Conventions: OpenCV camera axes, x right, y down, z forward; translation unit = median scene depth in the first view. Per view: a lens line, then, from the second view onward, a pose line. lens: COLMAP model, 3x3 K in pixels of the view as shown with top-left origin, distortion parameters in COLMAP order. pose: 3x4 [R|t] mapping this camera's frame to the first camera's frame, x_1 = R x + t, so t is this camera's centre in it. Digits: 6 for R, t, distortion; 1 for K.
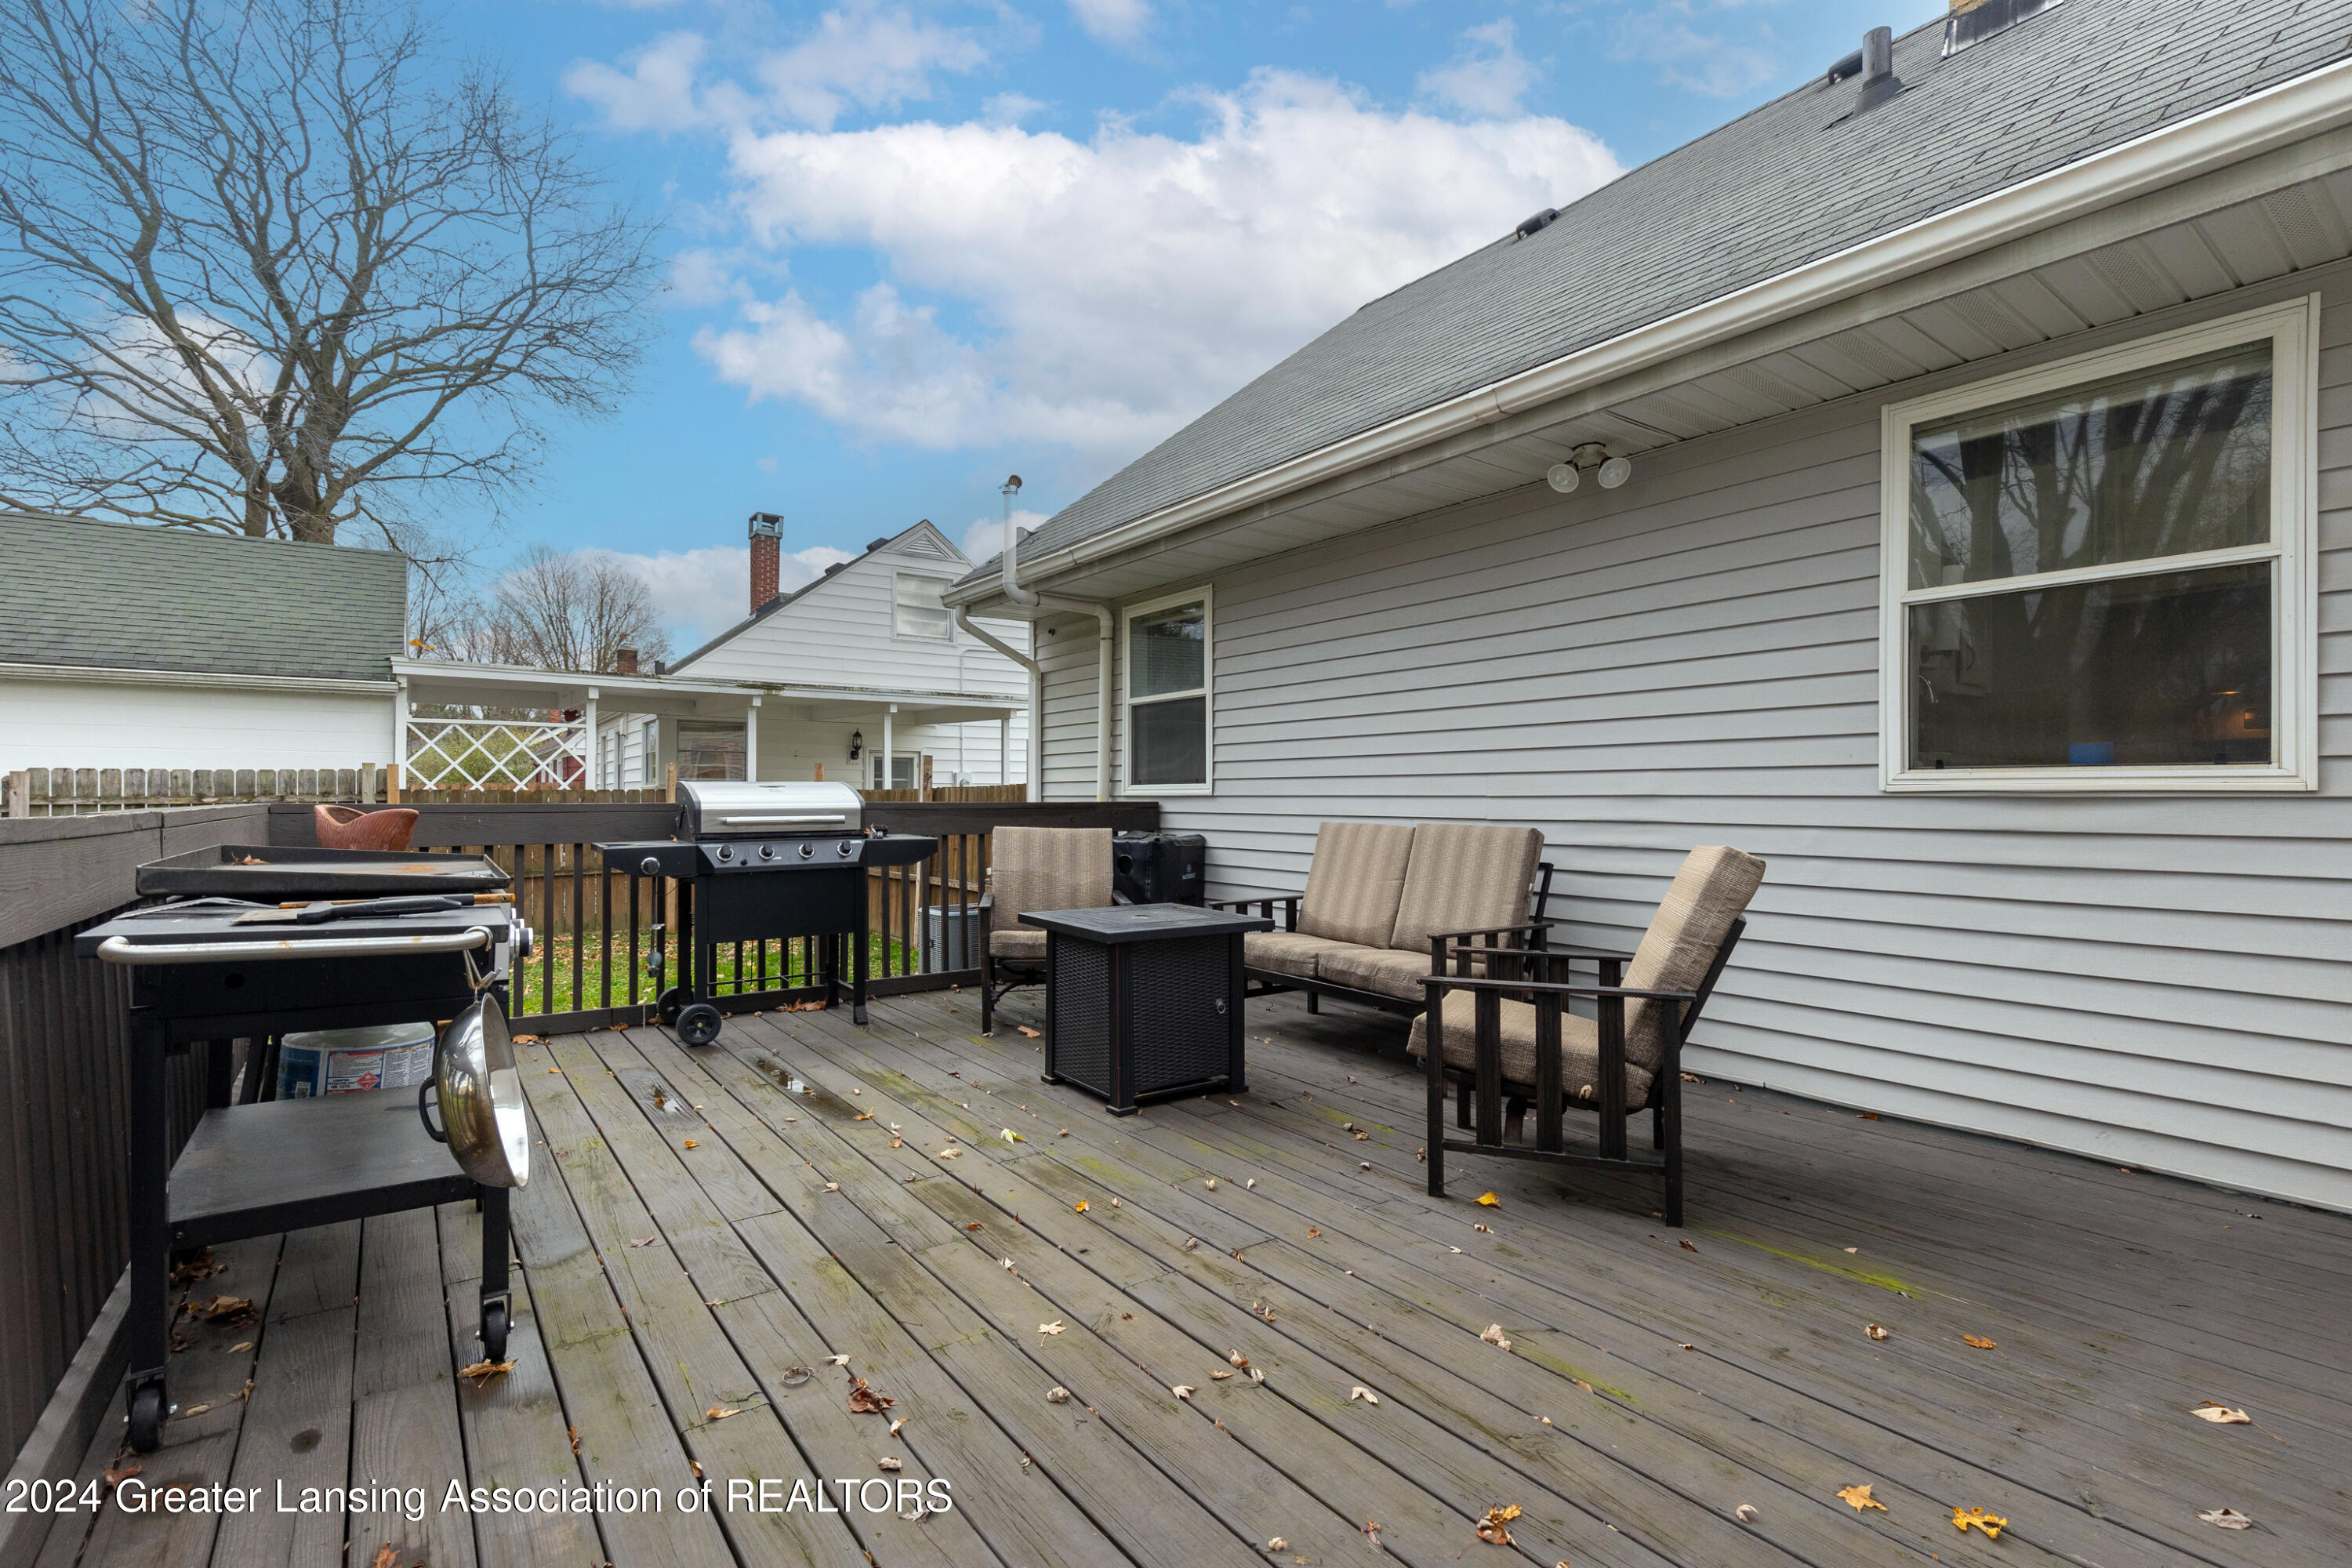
lens RADIAL K [[1073.5, 0, 1184.3], [0, 1073.5, 796.2], [0, 0, 1]] dist [0.000339, 0.000025]
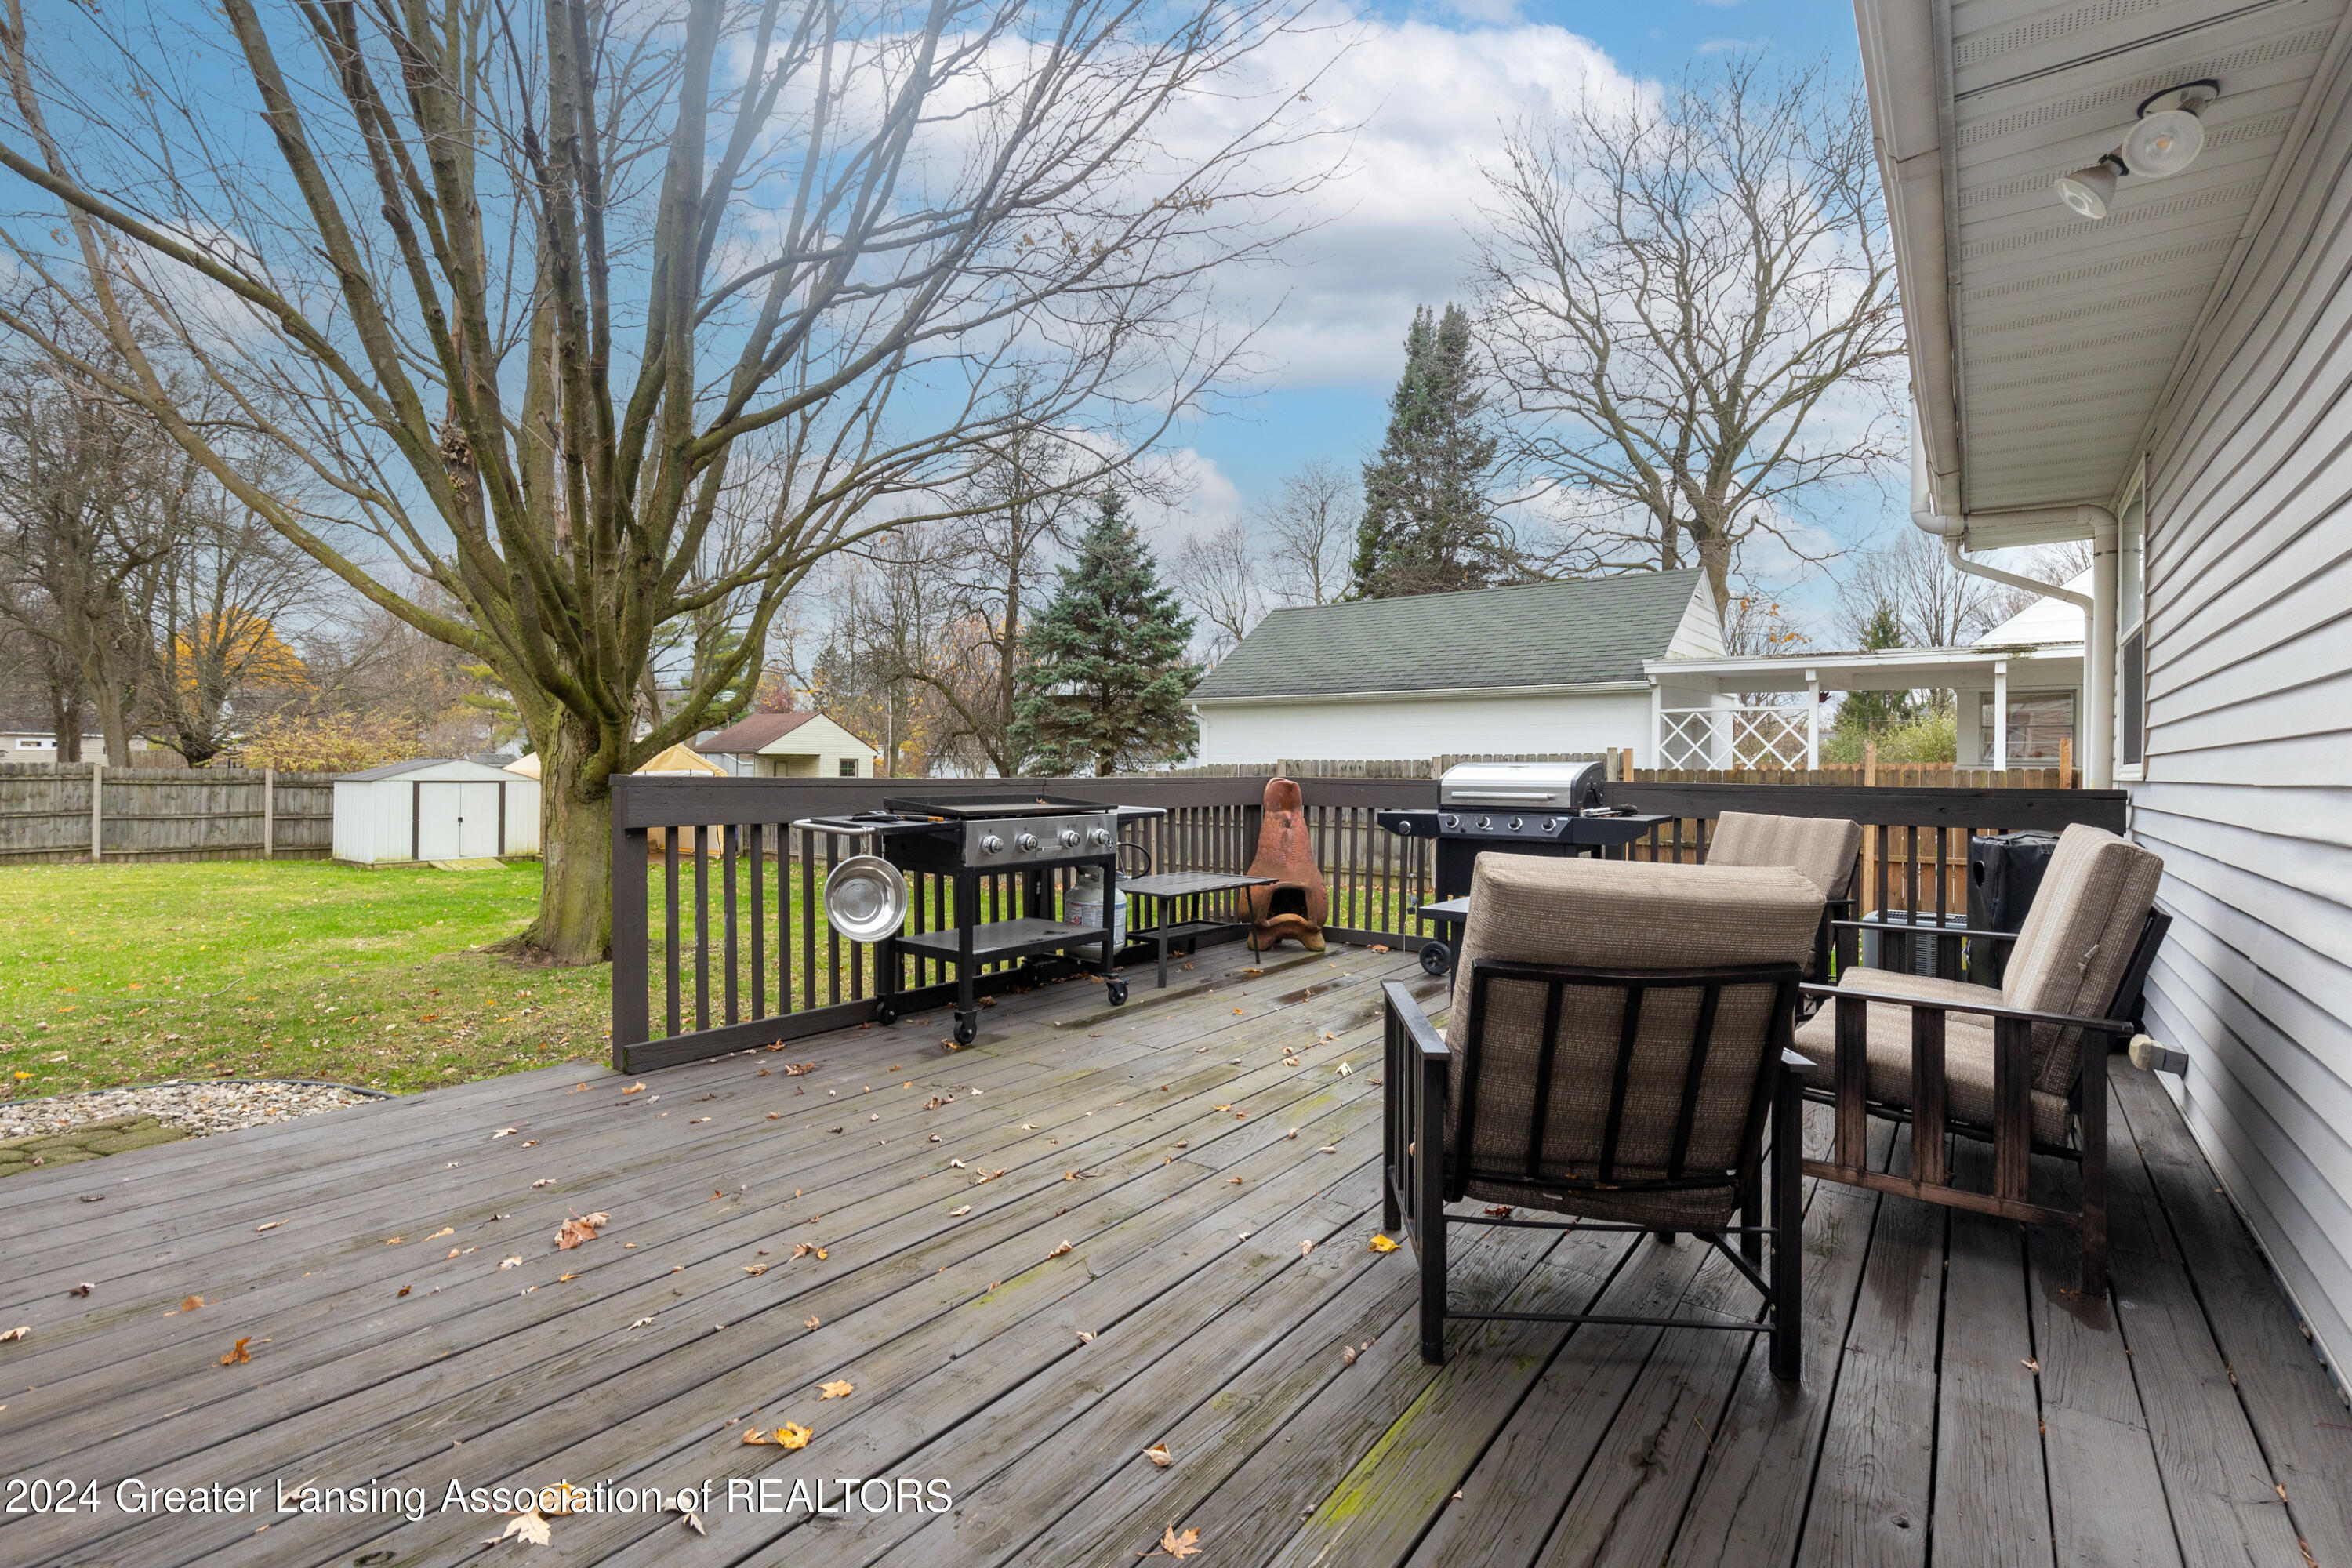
lens RADIAL K [[1073.5, 0, 1184.0], [0, 1073.5, 772.2], [0, 0, 1]] dist [0.000339, 0.000025]
pose [[0.290684, 0.005529, -0.956803, 0.598562], [-0.009916, 0.999947, 0.002766, -0.002299], [0.956768, 0.008683, 0.290723, 0.334784]]
